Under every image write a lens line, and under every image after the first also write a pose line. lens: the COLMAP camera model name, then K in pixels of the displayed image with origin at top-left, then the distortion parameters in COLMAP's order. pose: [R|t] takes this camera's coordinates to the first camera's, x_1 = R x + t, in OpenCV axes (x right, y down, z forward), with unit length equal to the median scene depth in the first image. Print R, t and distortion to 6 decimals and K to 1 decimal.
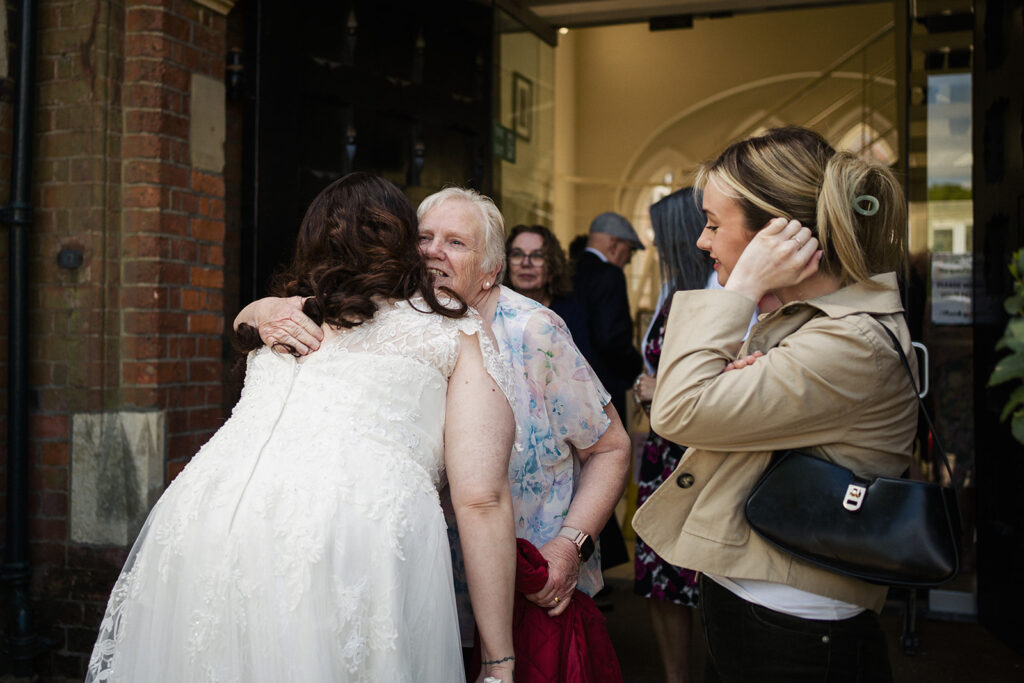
lens RADIAL K [[1023.7, 0, 512.0], [0, 1023.7, 341.5], [0, 0, 1]] dist [-0.008931, 0.003338]
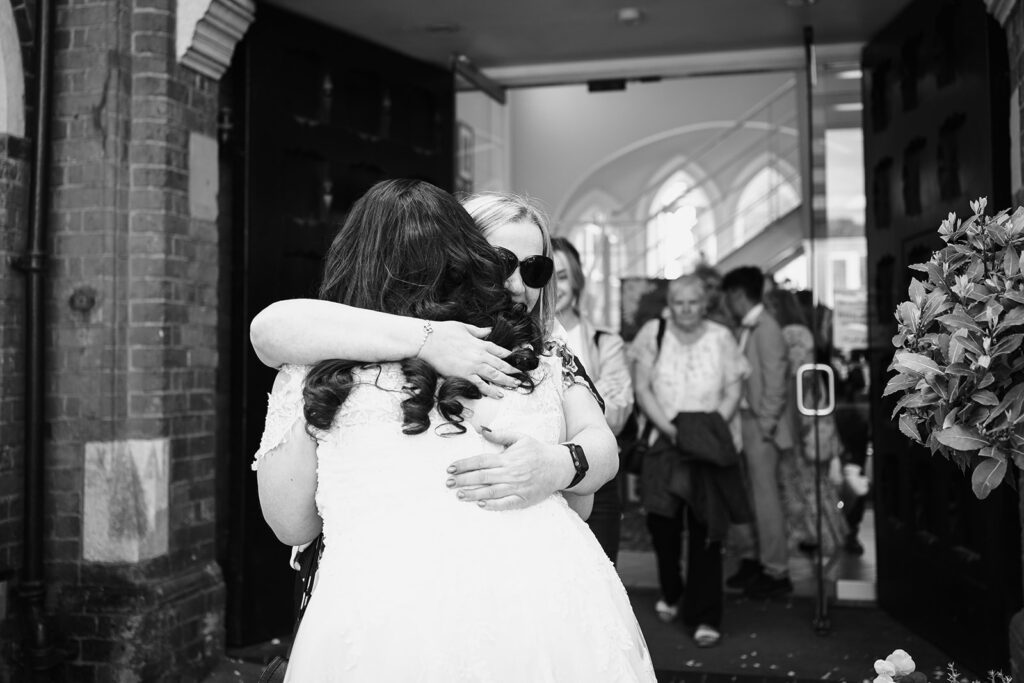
lens RADIAL K [[1124.3, 0, 512.0], [0, 1124.3, 341.5], [0, 0, 1]] dist [-0.002878, -0.007615]
pose [[0.992849, -0.013318, 0.118632, -0.116839], [0.016040, 0.999629, -0.022019, -0.003843], [-0.118295, 0.023764, 0.992694, -0.250193]]
